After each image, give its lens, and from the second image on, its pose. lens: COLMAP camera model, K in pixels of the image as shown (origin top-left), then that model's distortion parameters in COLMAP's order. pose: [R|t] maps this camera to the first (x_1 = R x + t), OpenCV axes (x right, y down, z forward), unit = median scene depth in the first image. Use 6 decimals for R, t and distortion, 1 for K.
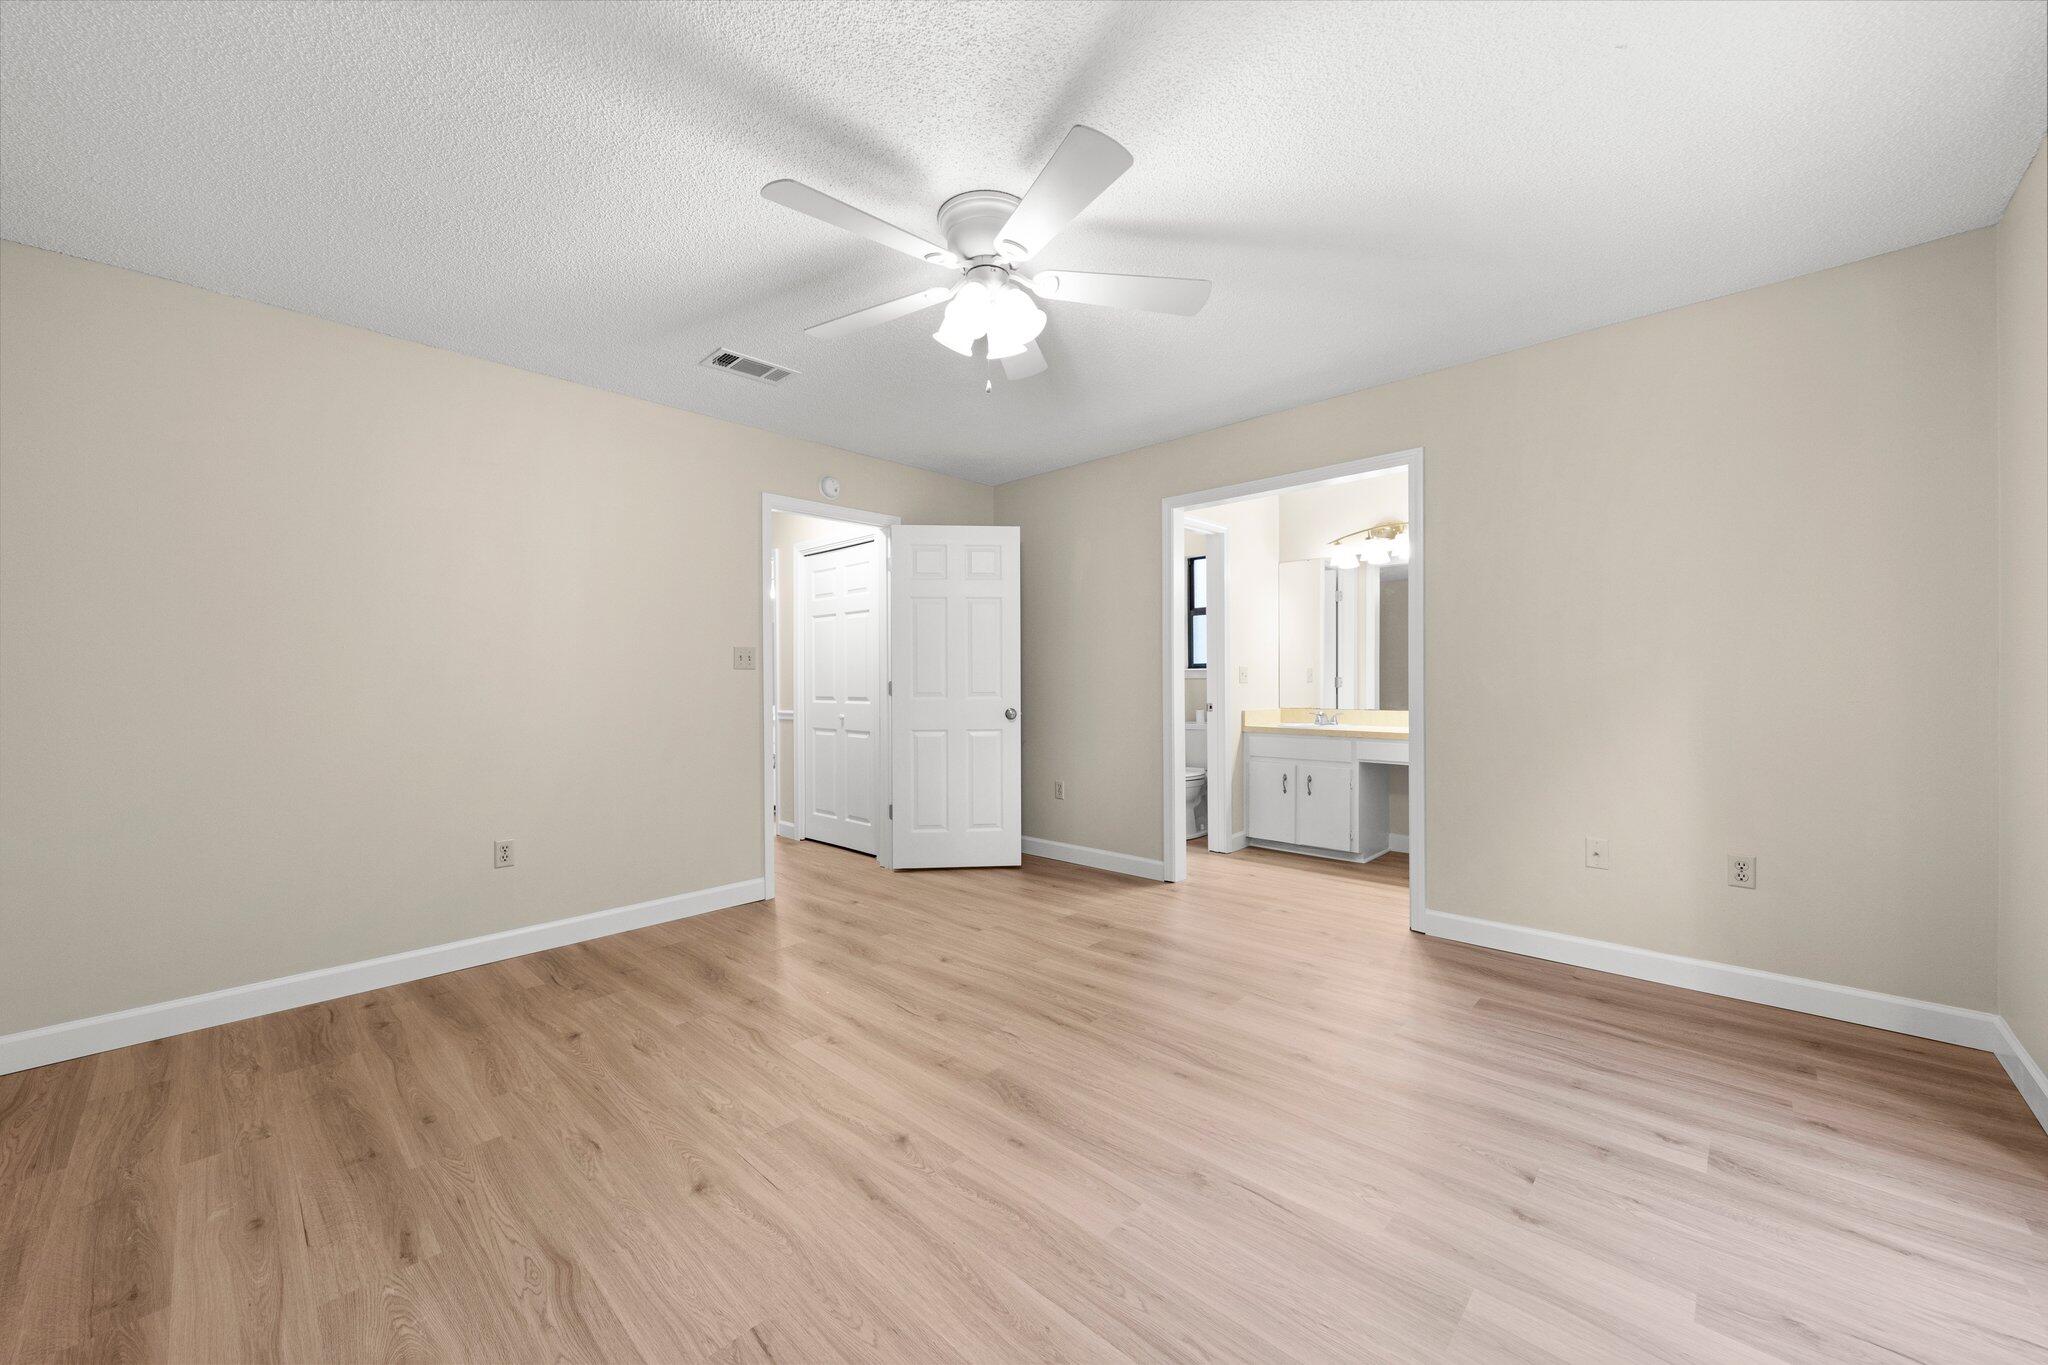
lens RADIAL K [[771.2, 0, 1013.1], [0, 771.2, 679.3], [0, 0, 1]] dist [0.001756, -0.000006]
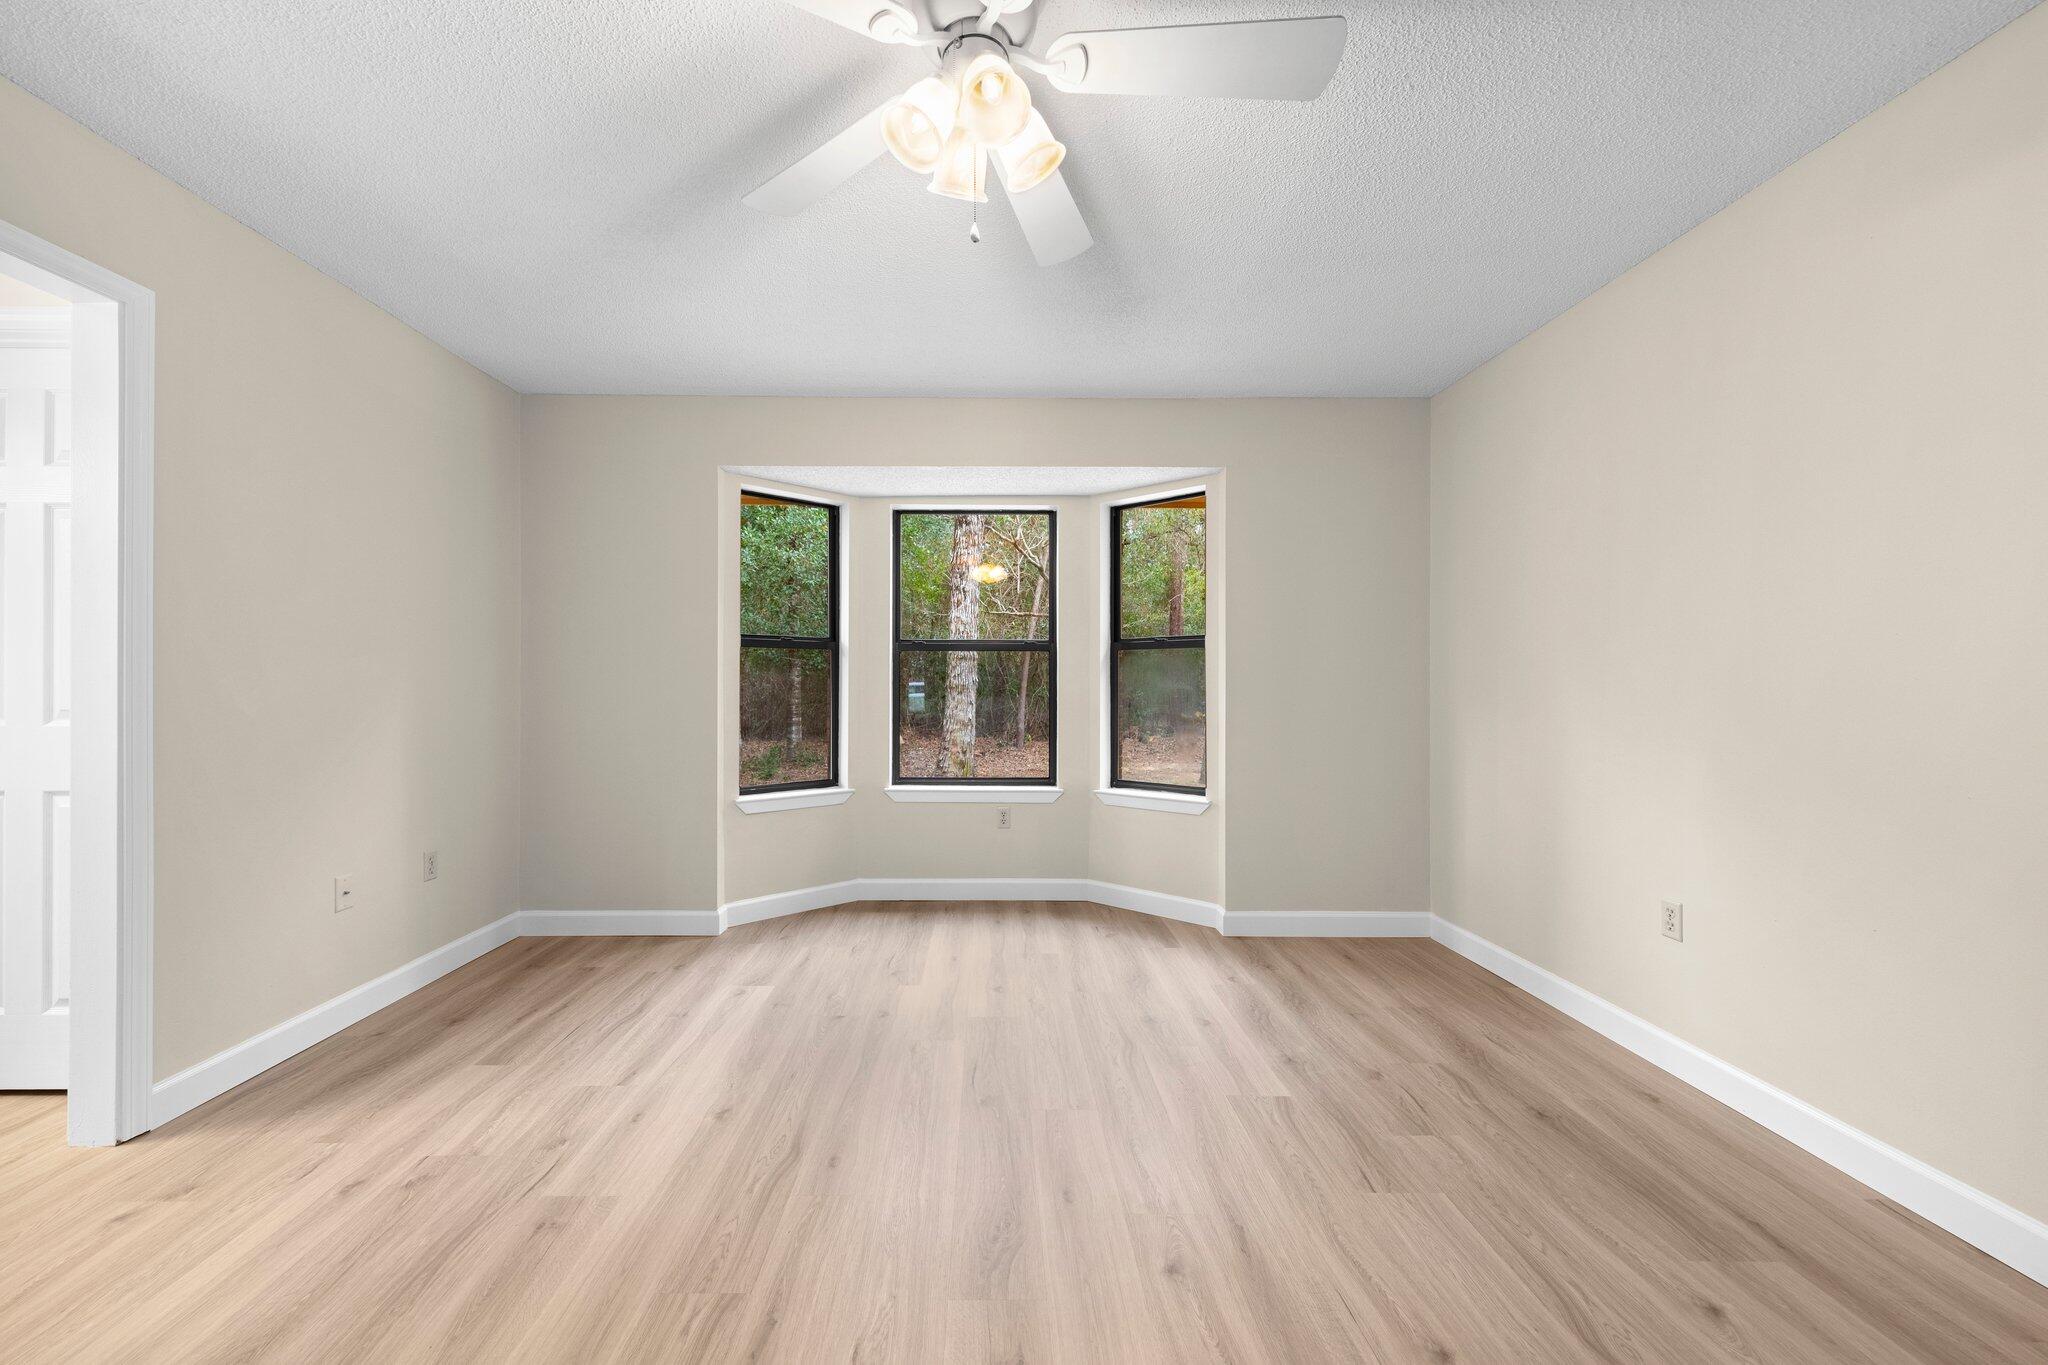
lens RADIAL K [[771.2, 0, 1008.0], [0, 771.2, 684.7], [0, 0, 1]] dist [0.001756, -0.000006]
pose [[-0.709061, 0.008159, 0.705100, -0.423370], [0.003276, 0.999960, -0.008278, 0.003054], [-0.705139, -0.003560, -0.709060, 1.213103]]
